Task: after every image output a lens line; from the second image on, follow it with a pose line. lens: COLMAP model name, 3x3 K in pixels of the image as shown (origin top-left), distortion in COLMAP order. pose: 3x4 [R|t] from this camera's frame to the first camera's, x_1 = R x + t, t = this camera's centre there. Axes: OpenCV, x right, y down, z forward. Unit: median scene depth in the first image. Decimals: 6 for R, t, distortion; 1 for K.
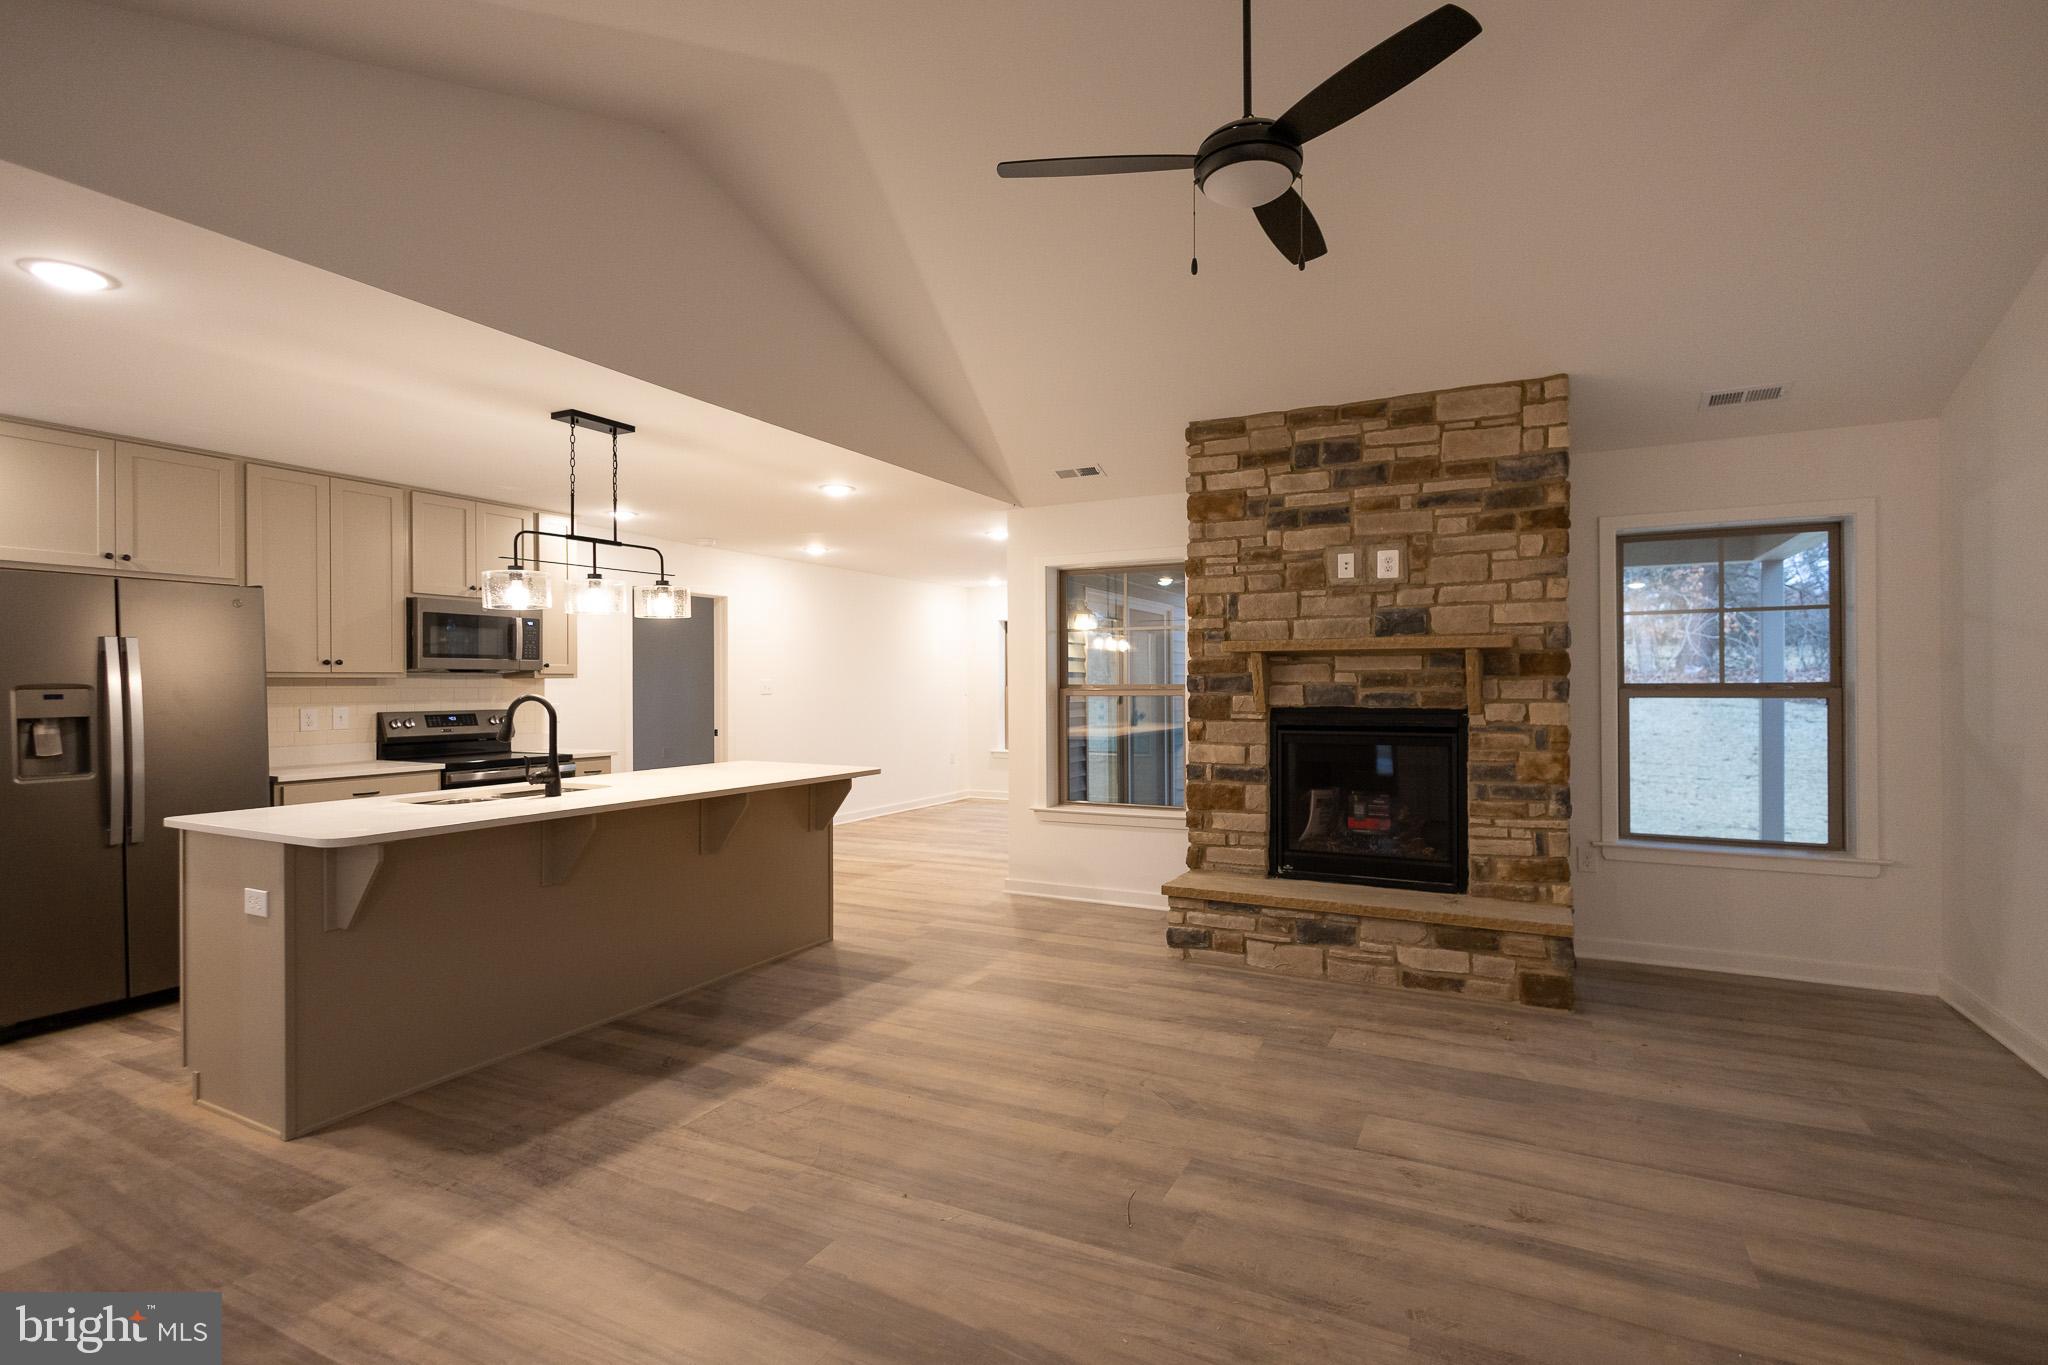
lens RADIAL K [[863.3, 0, 1037.7], [0, 863.3, 683.4], [0, 0, 1]] dist [0.007700, -0.000777]
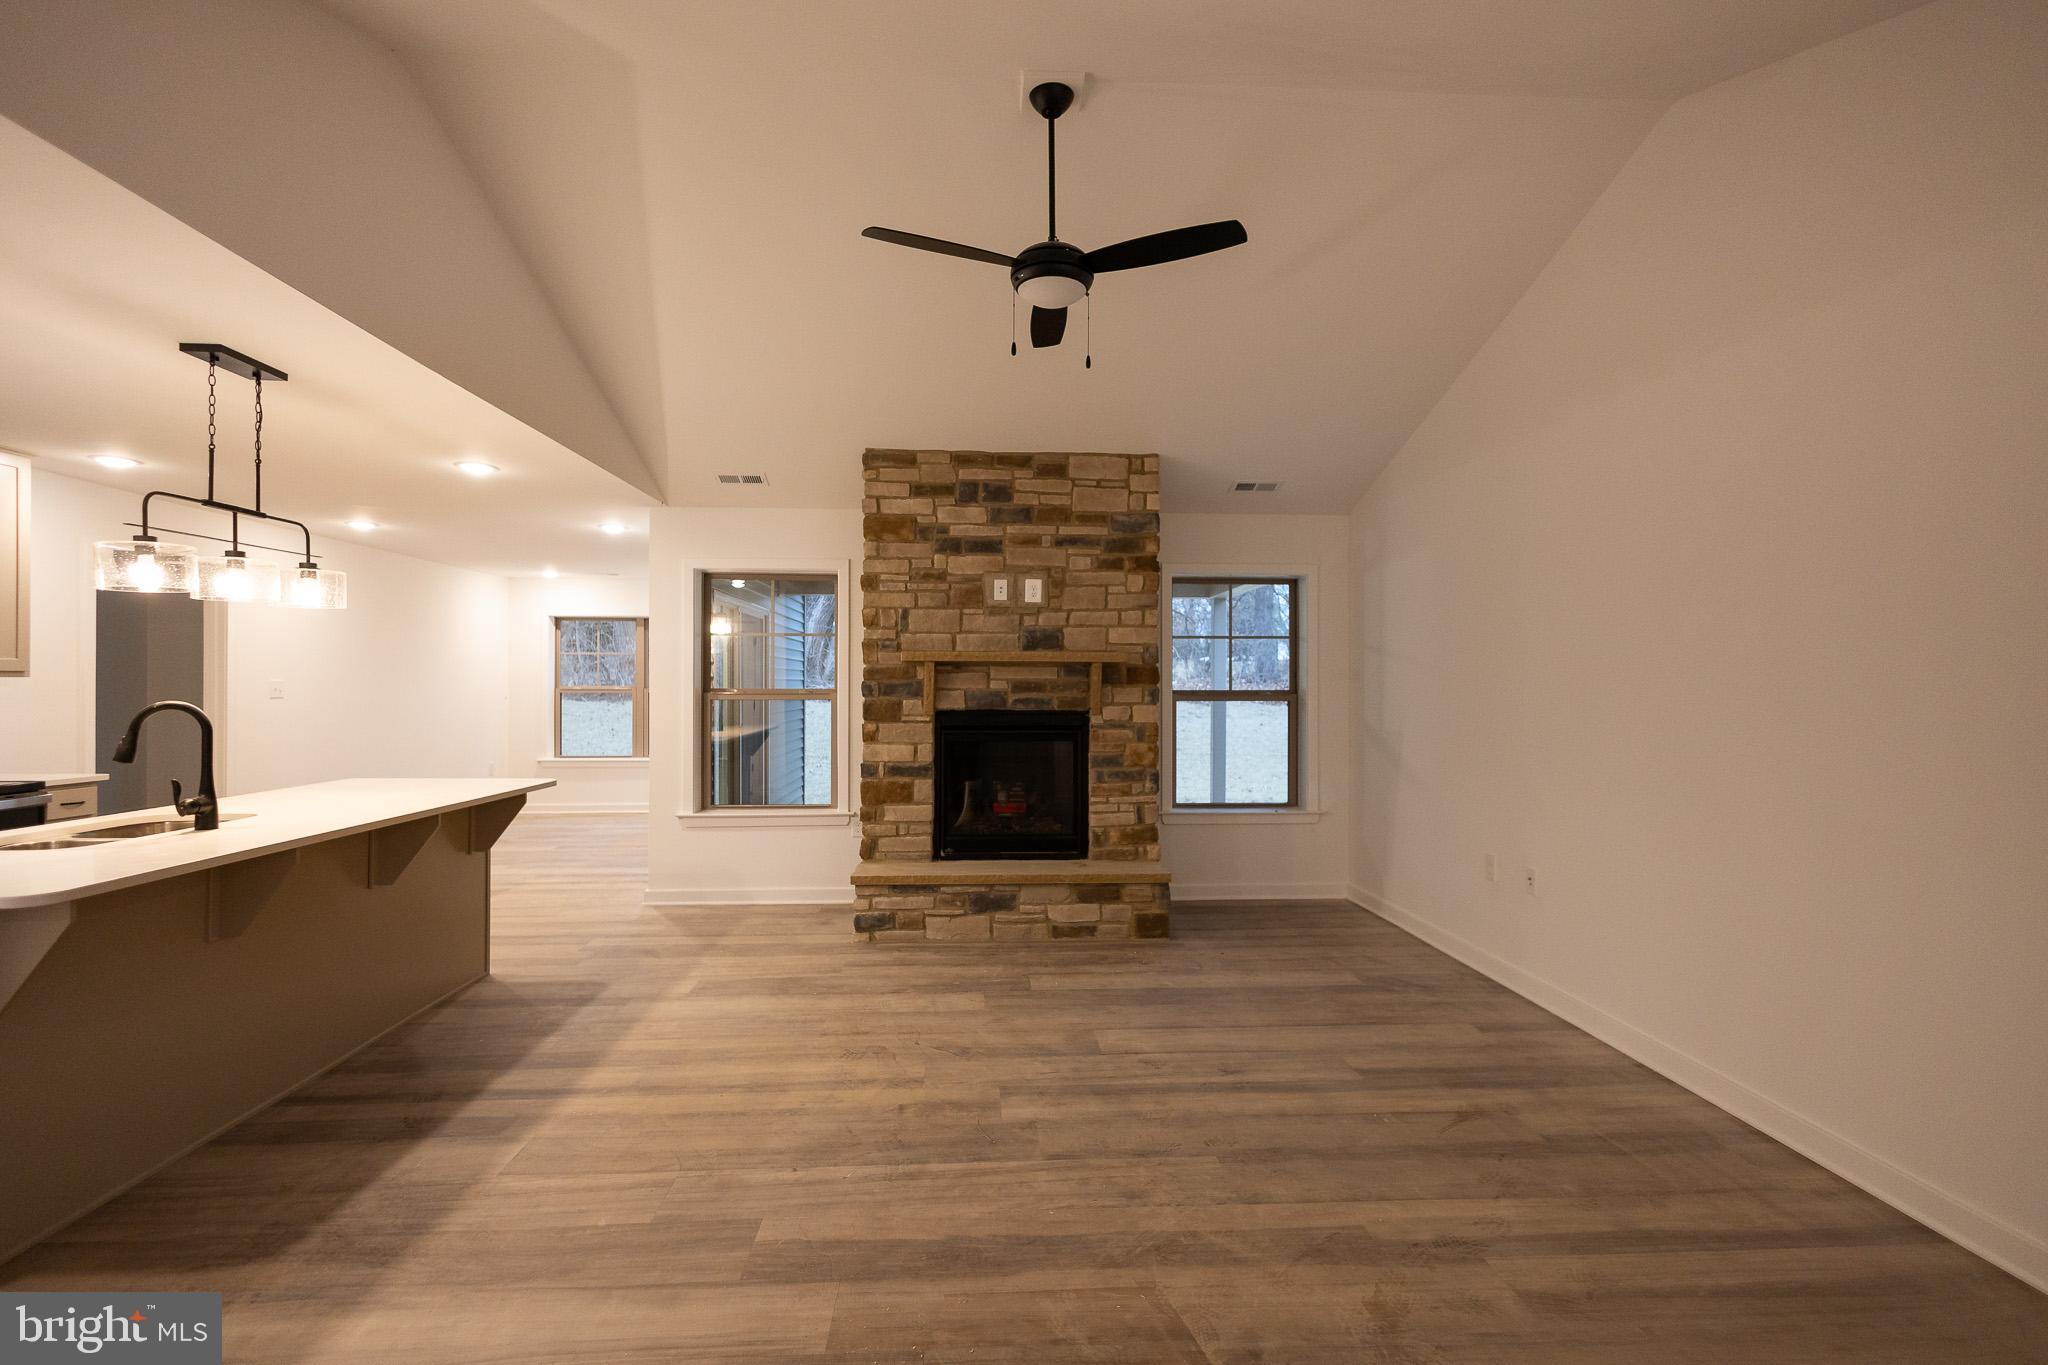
lens RADIAL K [[870.9, 0, 958.2], [0, 870.9, 684.2], [0, 0, 1]] dist [0.006688, -0.000118]
pose [[0.886231, 0.006608, 0.463196, -0.244536], [-0.006418, 0.999977, -0.001987, -0.004541], [-0.463199, -0.001212, 0.886254, -0.026672]]
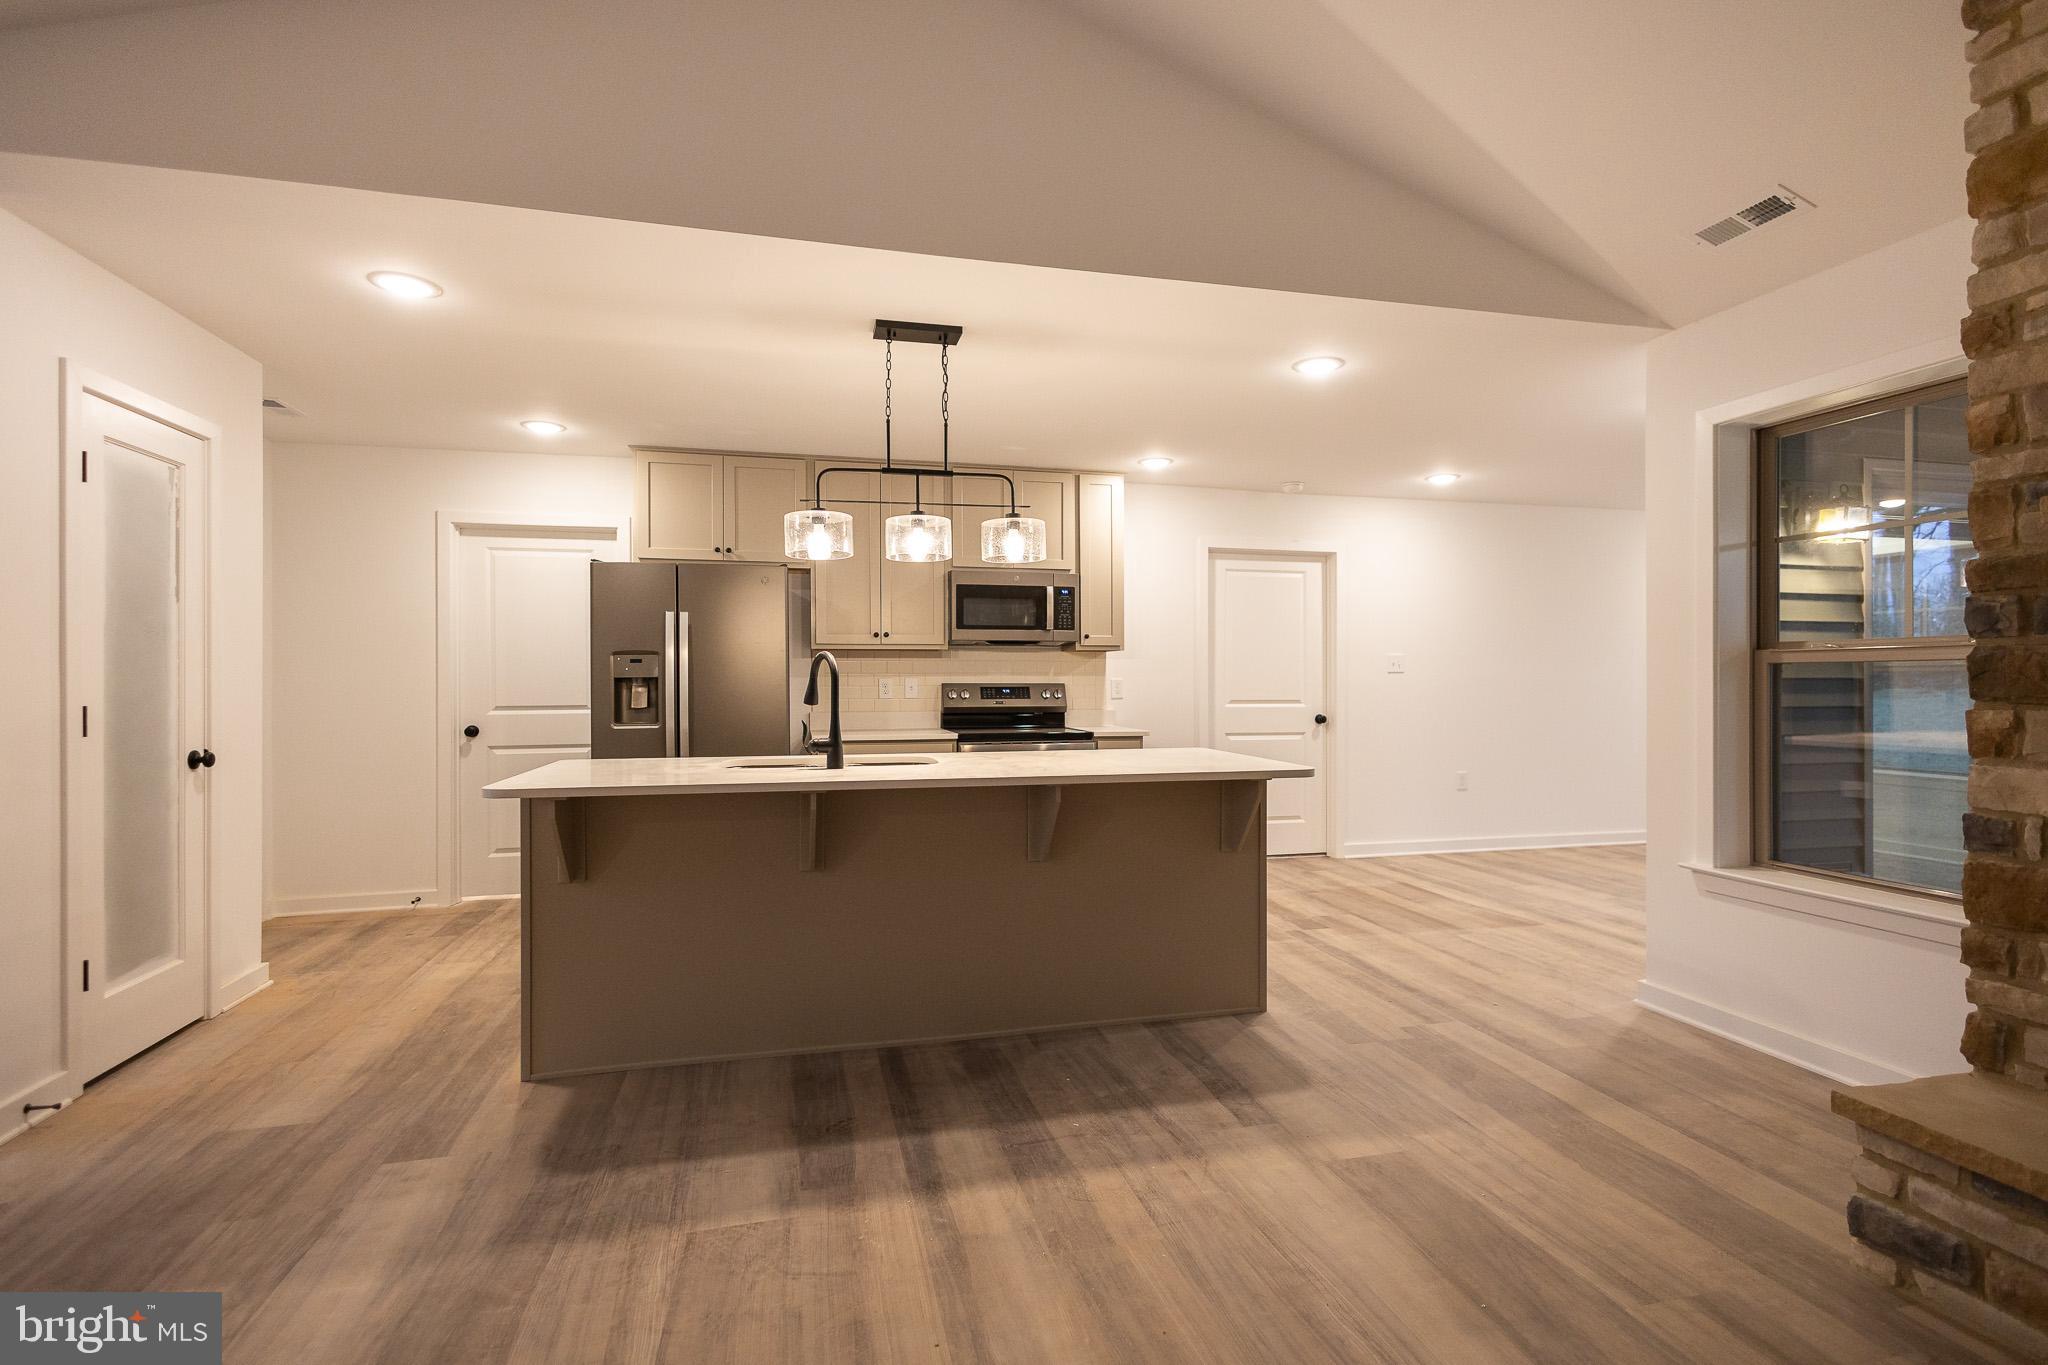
lens RADIAL K [[922.0, 0, 1114.5], [0, 922.0, 682.6], [0, 0, 1]] dist [0.008354, -0.003184]
pose [[0.688756, 0.003066, -0.724987, 0.231034], [0.002316, 0.999977, 0.006429, 0.029638], [0.724989, -0.006107, 0.688733, 0.432134]]
